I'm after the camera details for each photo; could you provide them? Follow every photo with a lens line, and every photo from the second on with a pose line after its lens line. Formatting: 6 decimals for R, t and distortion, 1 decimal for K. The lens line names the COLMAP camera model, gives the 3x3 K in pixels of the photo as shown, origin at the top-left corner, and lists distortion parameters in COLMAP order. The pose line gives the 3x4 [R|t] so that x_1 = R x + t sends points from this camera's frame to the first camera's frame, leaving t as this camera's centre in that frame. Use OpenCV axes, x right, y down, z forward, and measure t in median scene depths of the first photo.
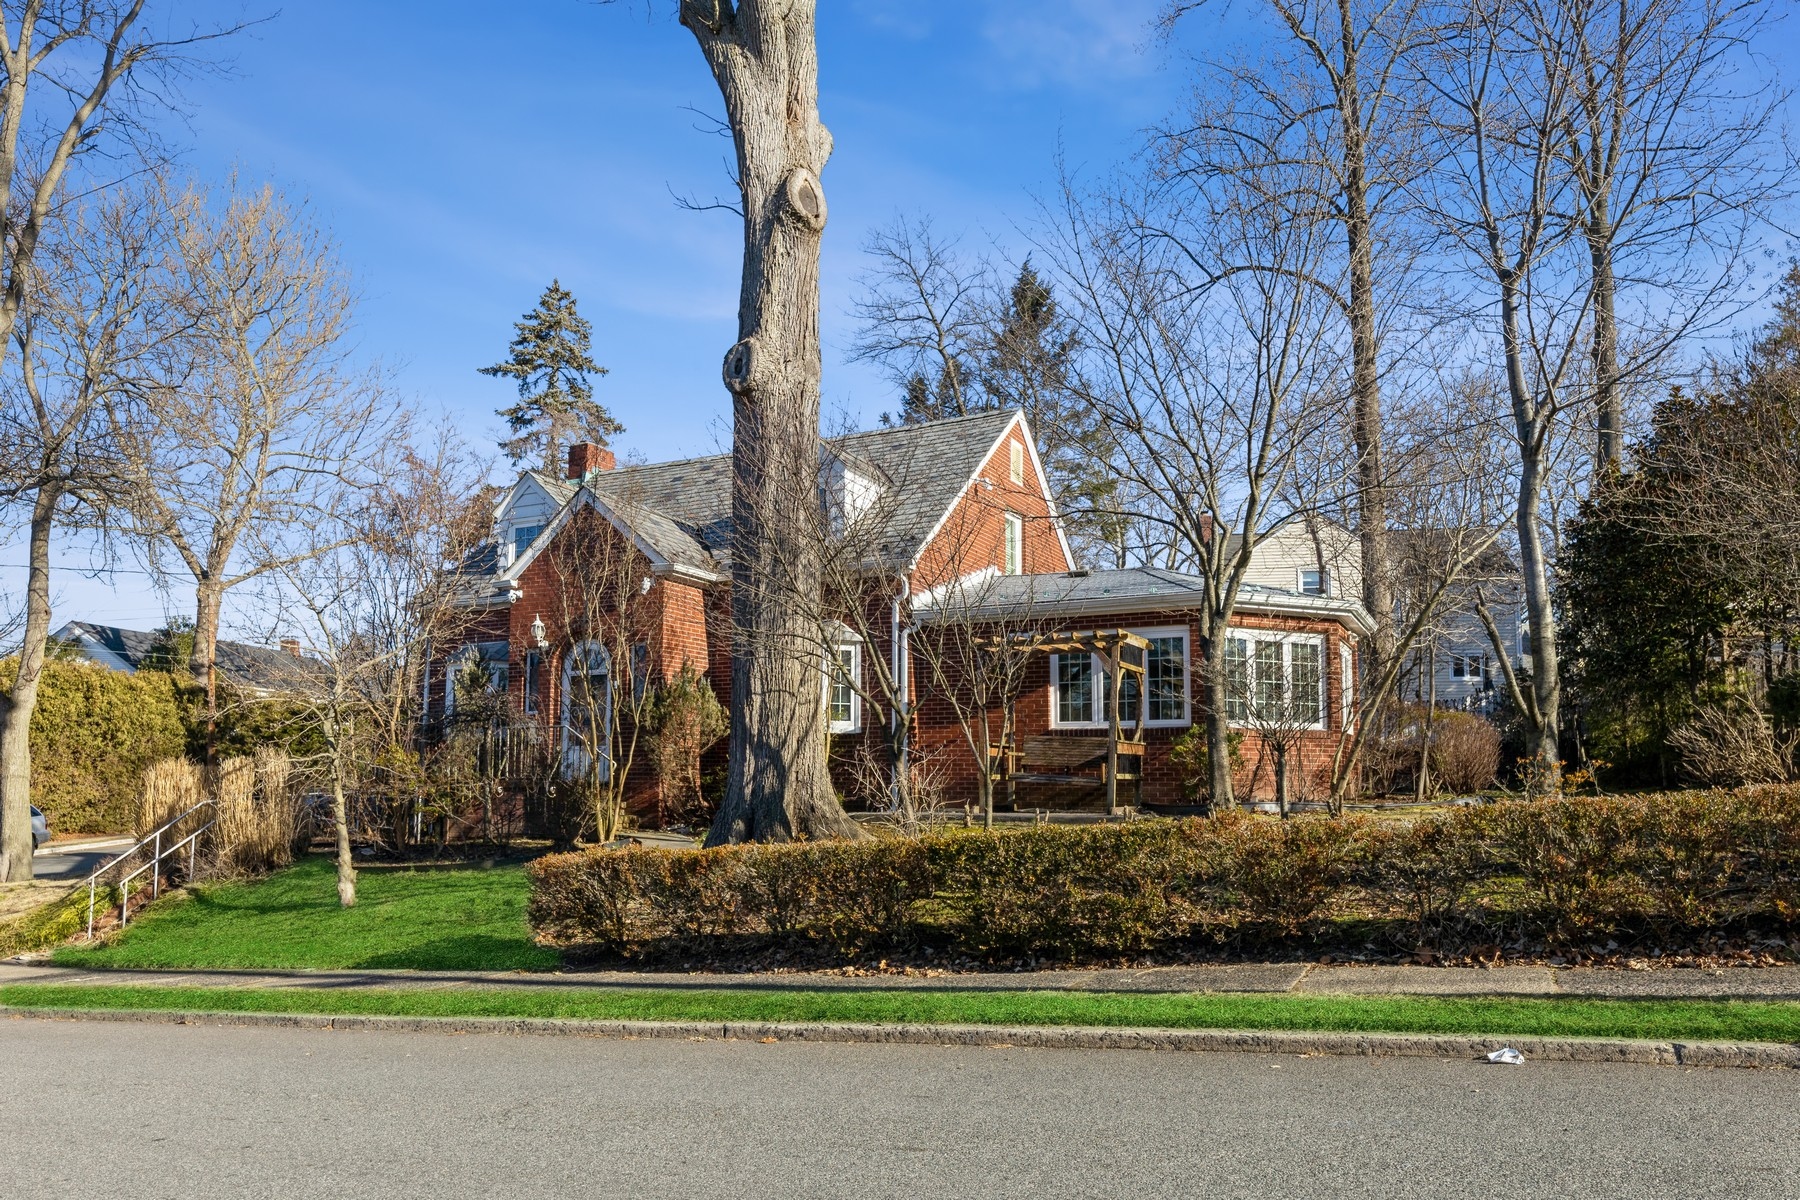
lens RADIAL K [[1246.4, 0, 900.0], [0, 1246.4, 600.0], [0, 0, 1]] dist [-0.000271, 0.001072]
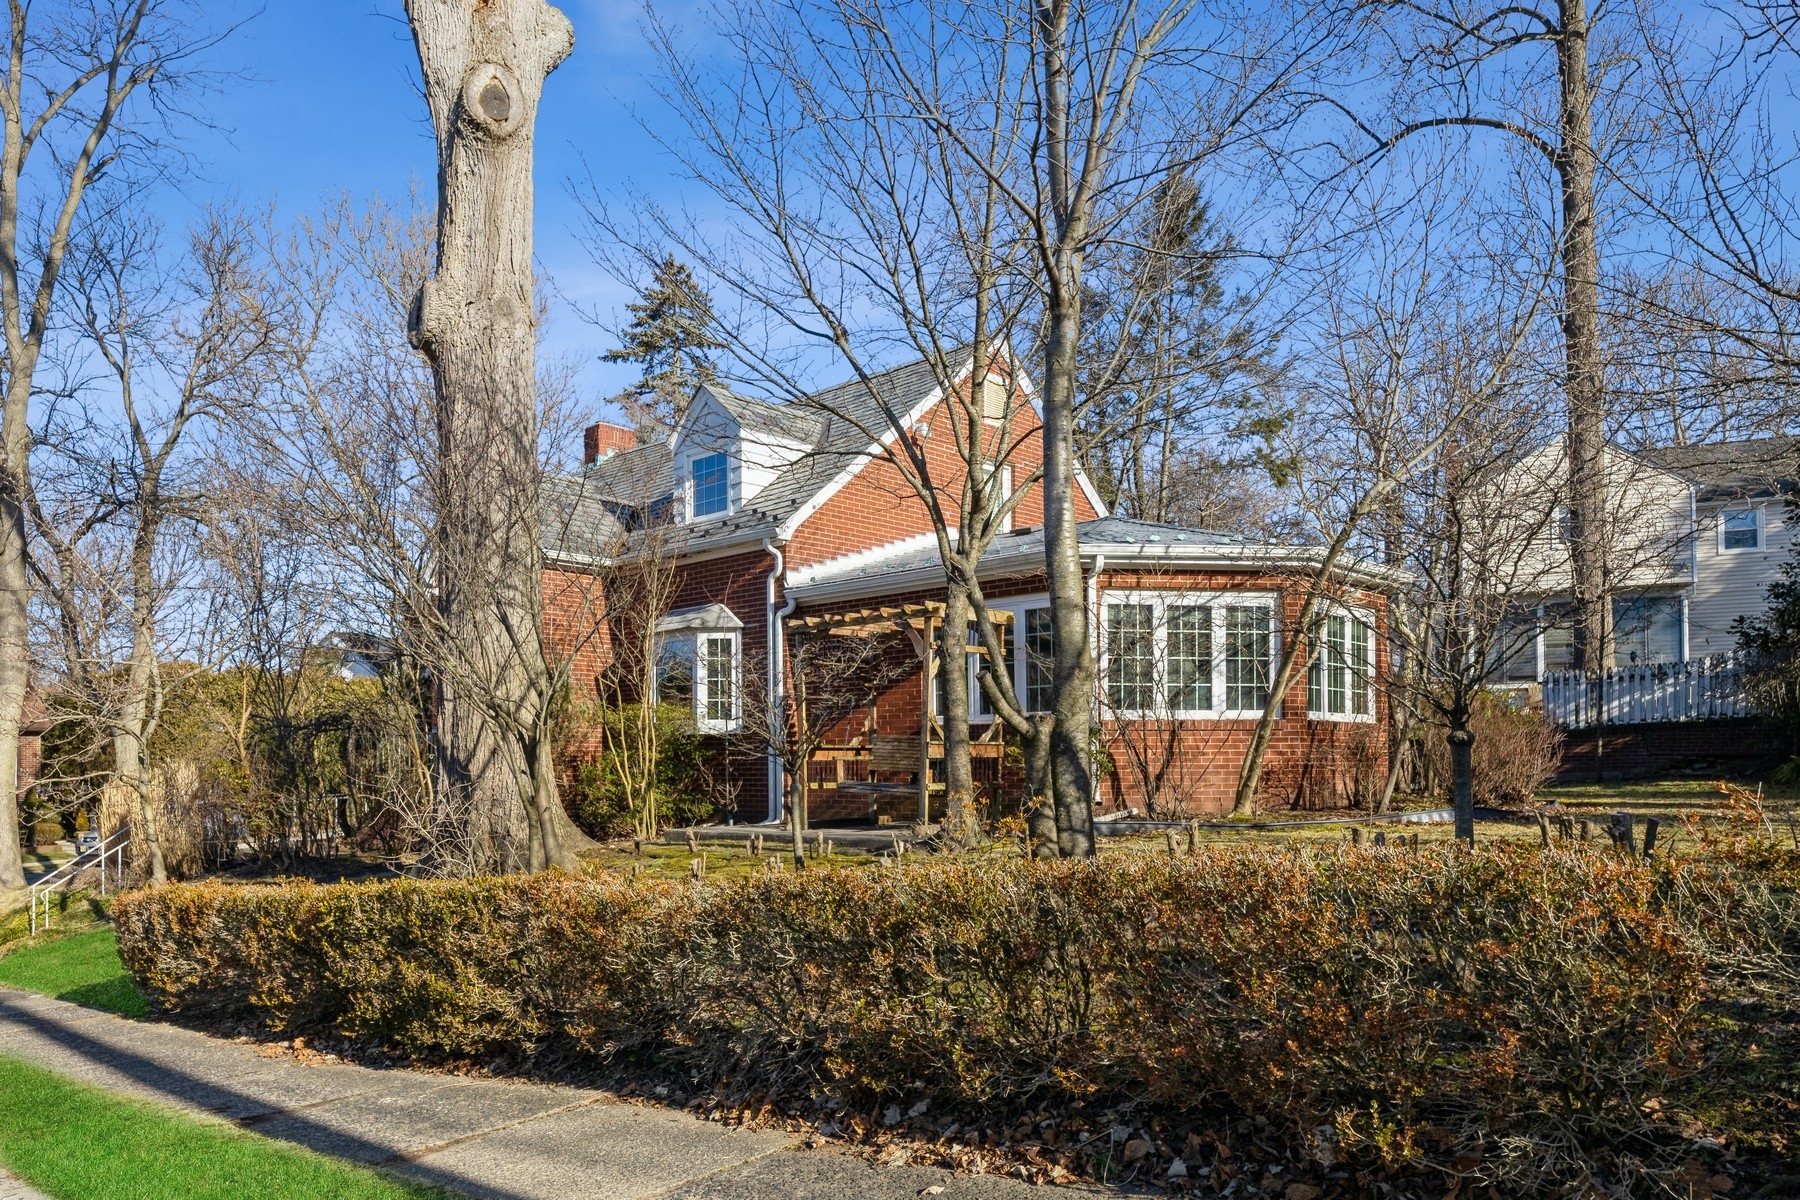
lens RADIAL K [[1266.6, 0, 900.2], [0, 1266.6, 688.5], [0, 0, 1]] dist [-0.003555, -0.002860]
pose [[0.955218, -0.029511, -0.294426, 0.350150], [0.055895, 0.995096, 0.081602, 0.010586], [0.290574, -0.094405, 0.952184, 0.203195]]
